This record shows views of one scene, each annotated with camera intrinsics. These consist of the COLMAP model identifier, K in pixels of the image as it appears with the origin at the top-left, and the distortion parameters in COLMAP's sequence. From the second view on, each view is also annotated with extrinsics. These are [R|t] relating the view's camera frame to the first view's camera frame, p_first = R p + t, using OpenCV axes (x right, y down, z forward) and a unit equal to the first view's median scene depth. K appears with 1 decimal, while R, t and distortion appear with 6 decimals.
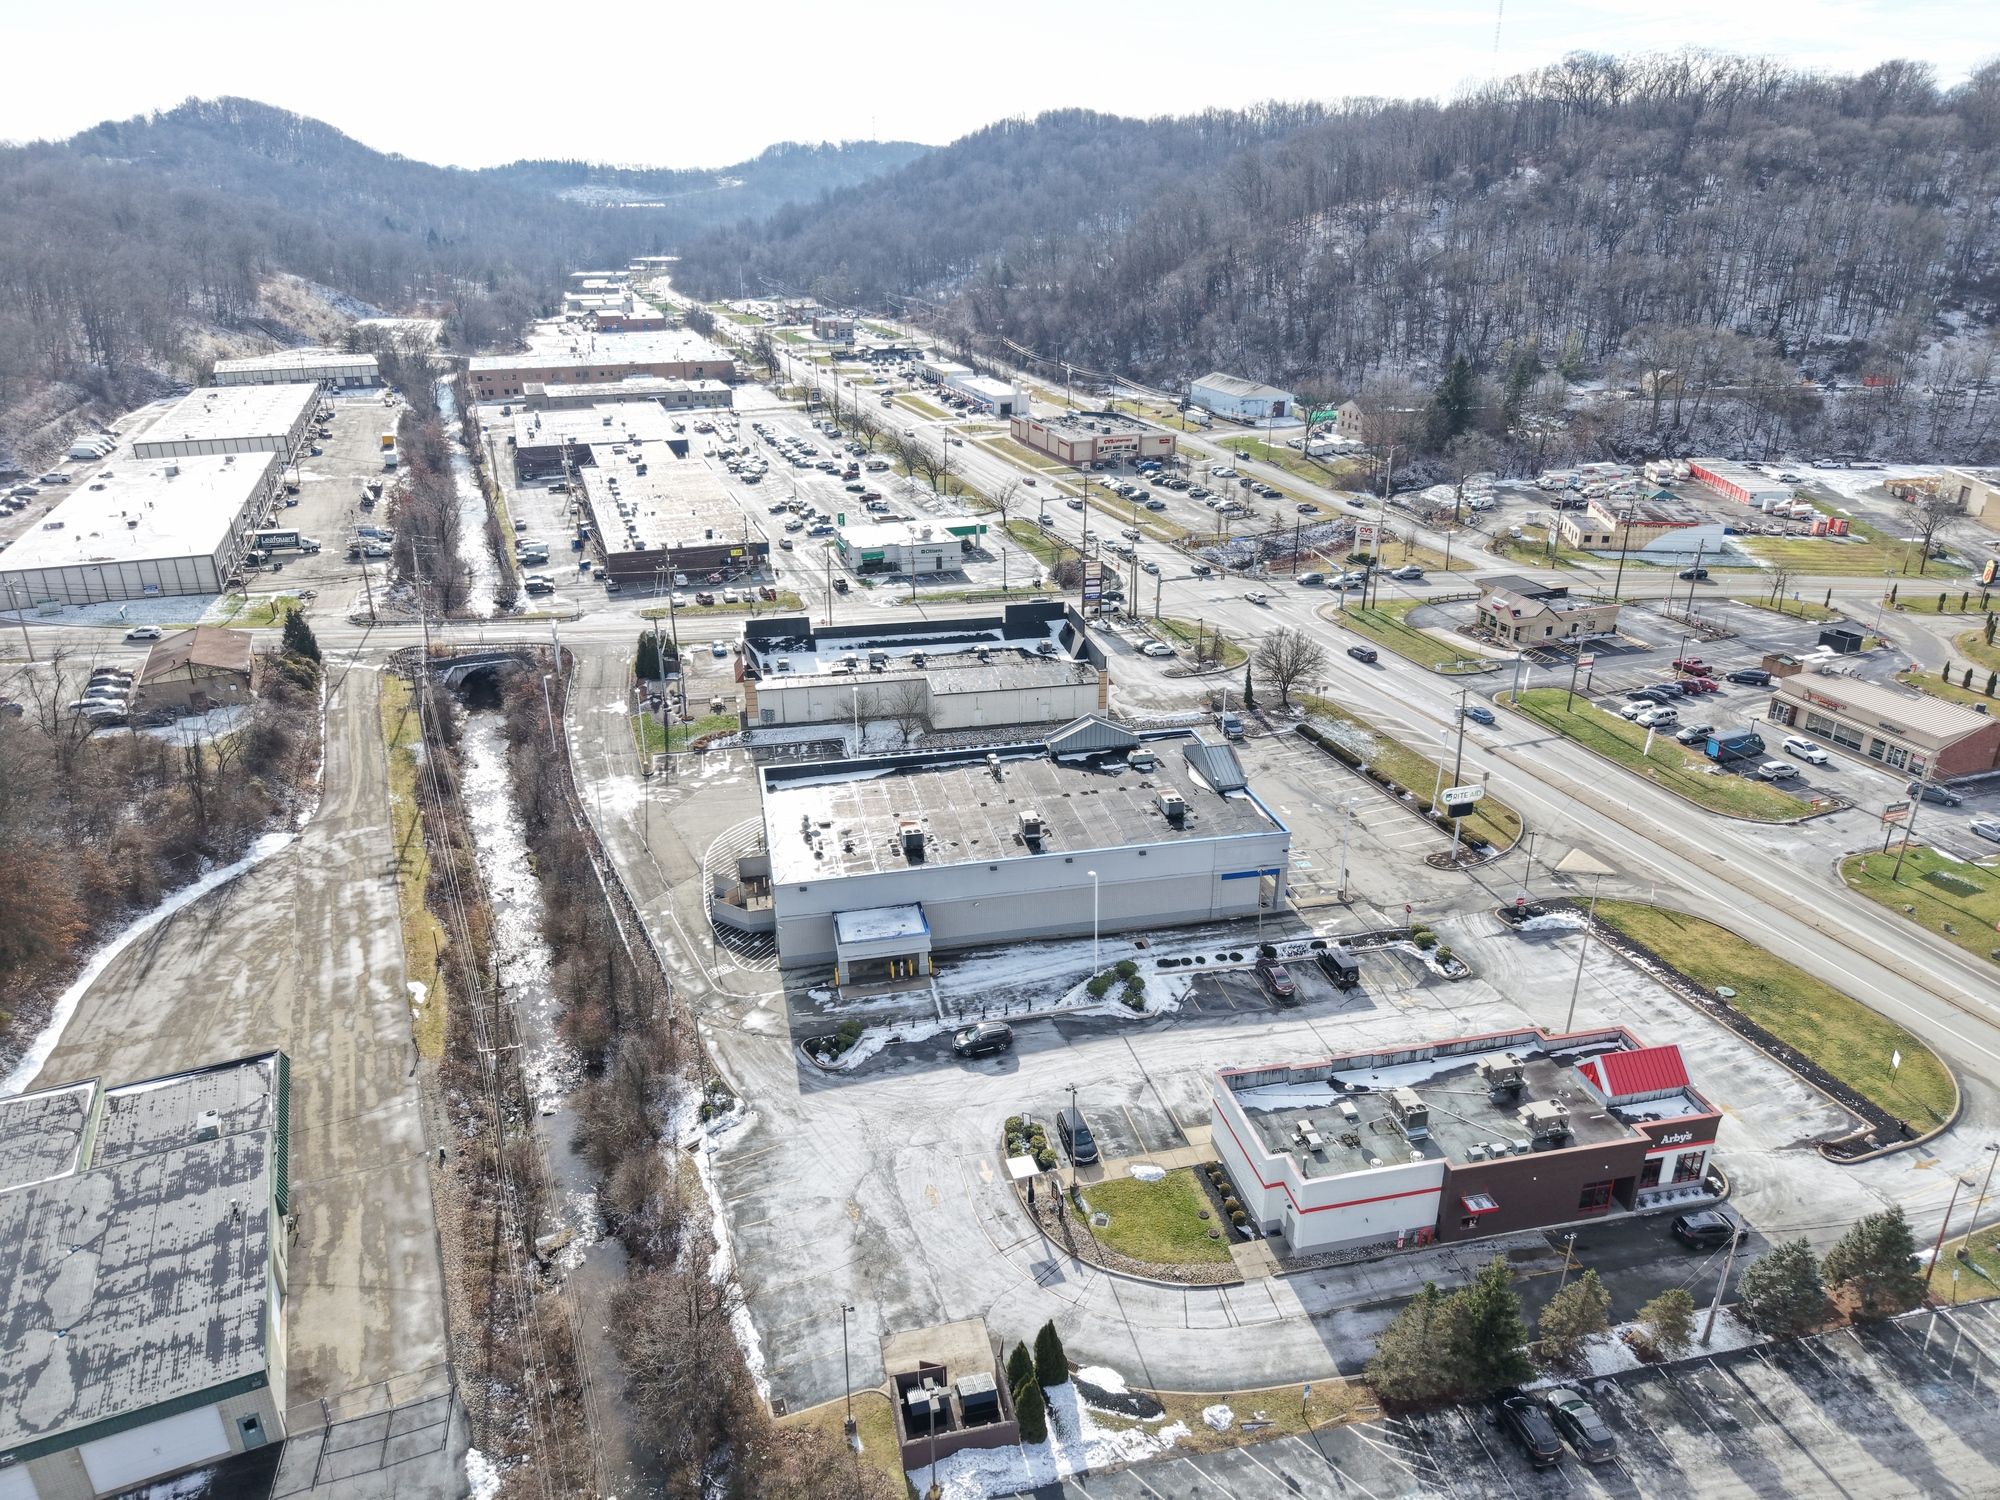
lens RADIAL K [[1343.0, 0, 1006.9], [0, 1343.0, 742.3], [0, 0, 1]] dist [0.029770, -0.034544]
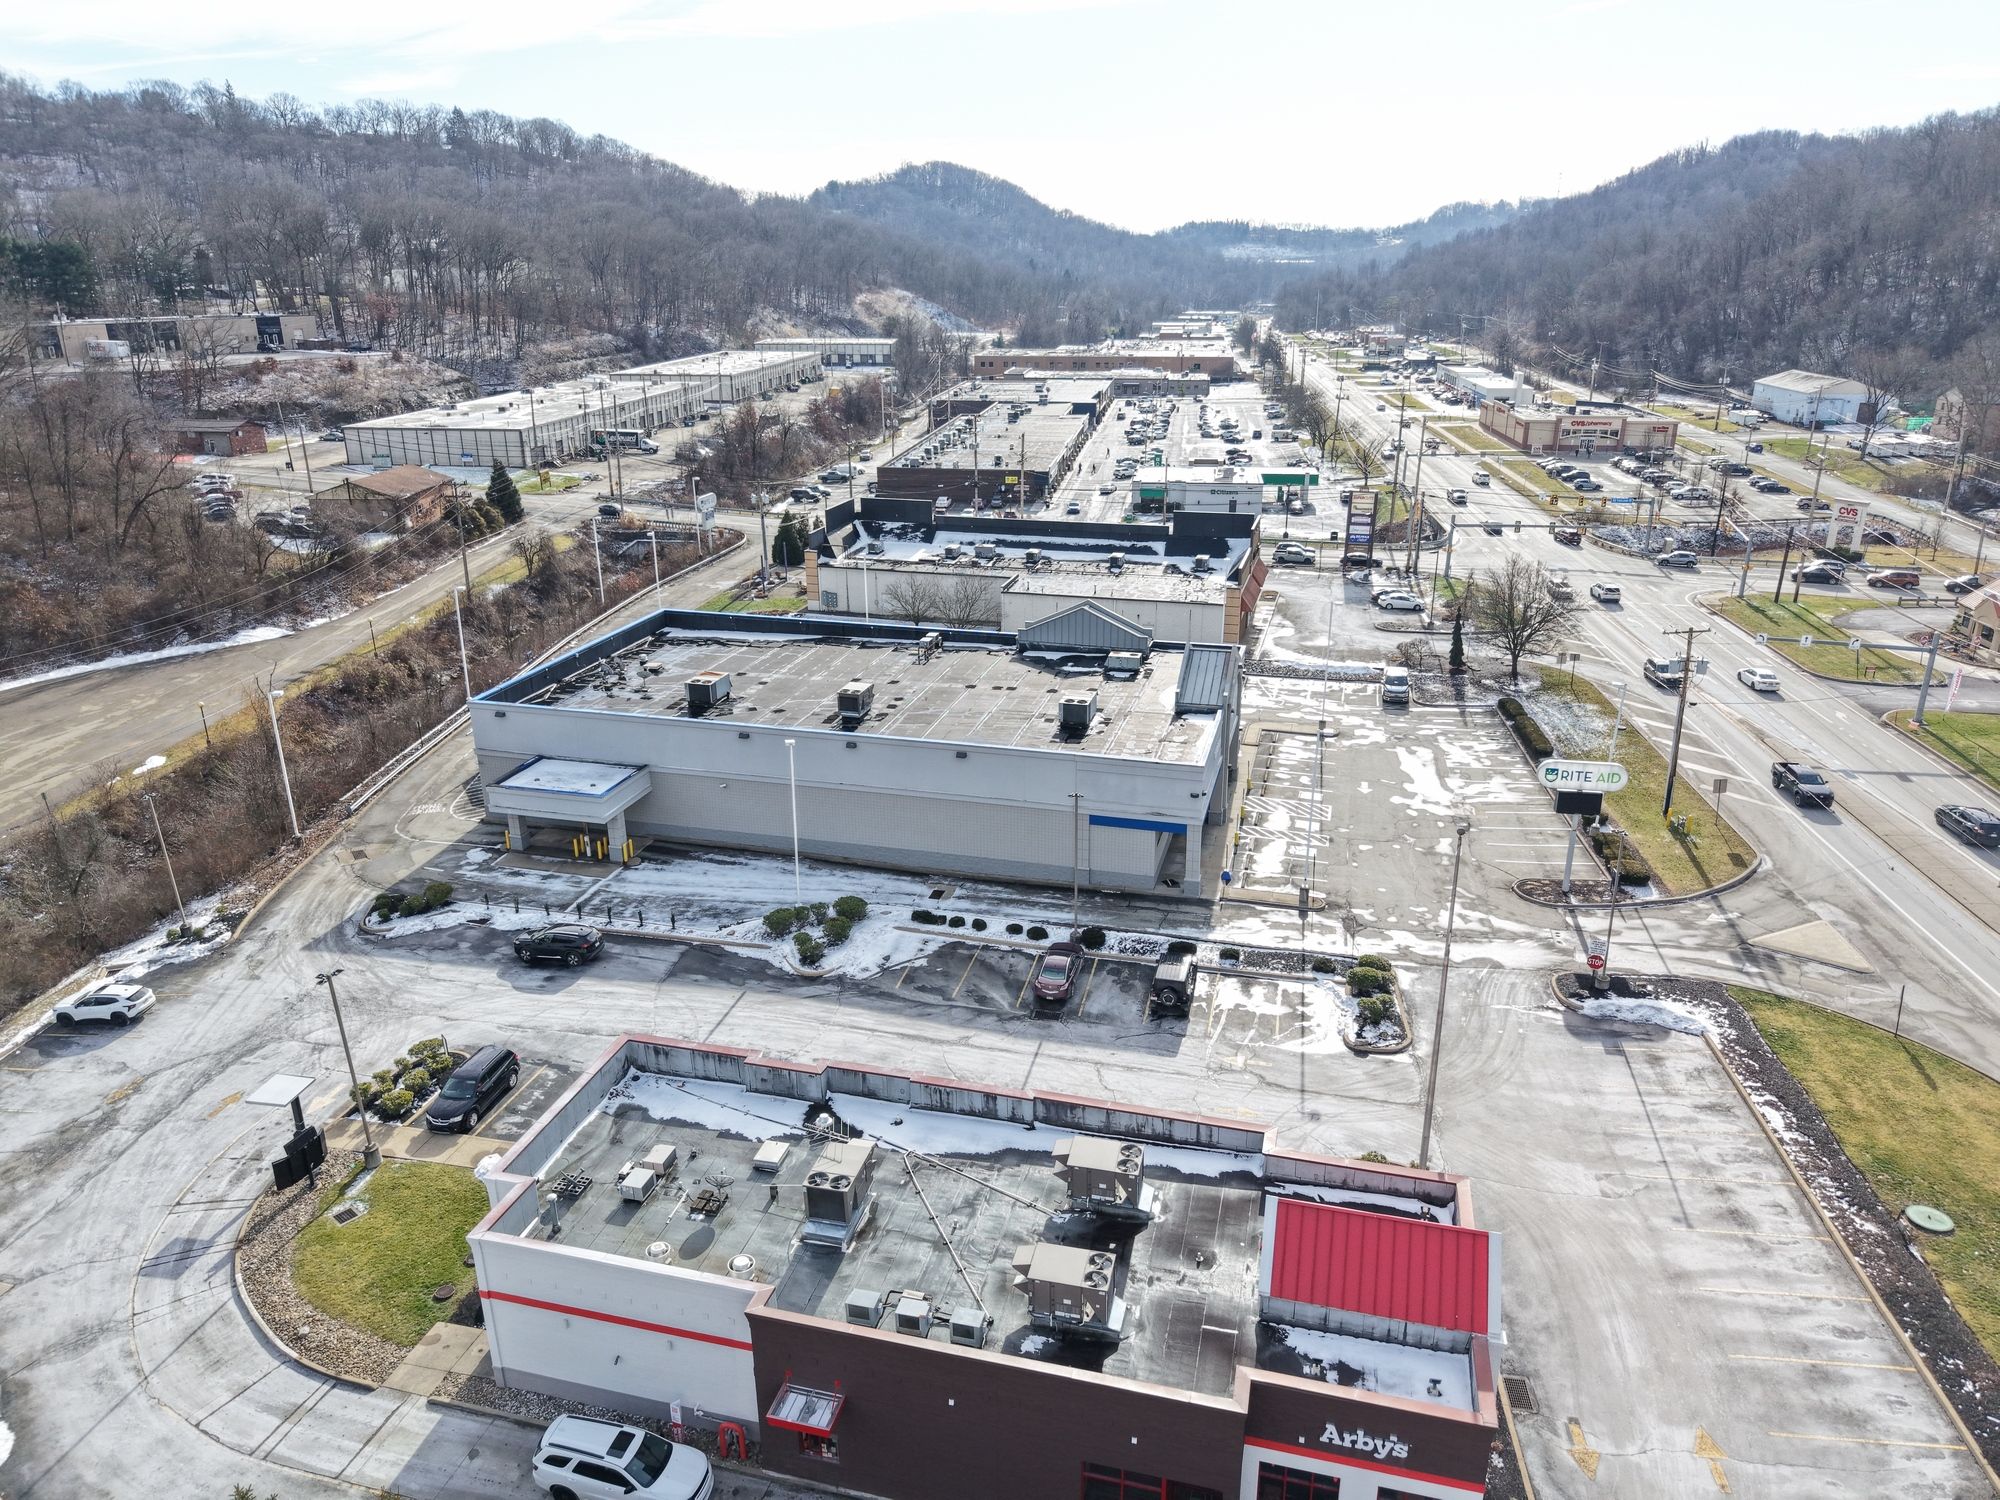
lens RADIAL K [[1343.0, 0, 1006.9], [0, 1343.0, 742.3], [0, 0, 1]] dist [0.029770, -0.034544]
pose [[0.889555, 0.150147, -0.431449, 0.303022], [-0.172406, 0.984944, -0.012696, 0.061436], [0.423047, 0.085678, 0.902048, 0.318746]]
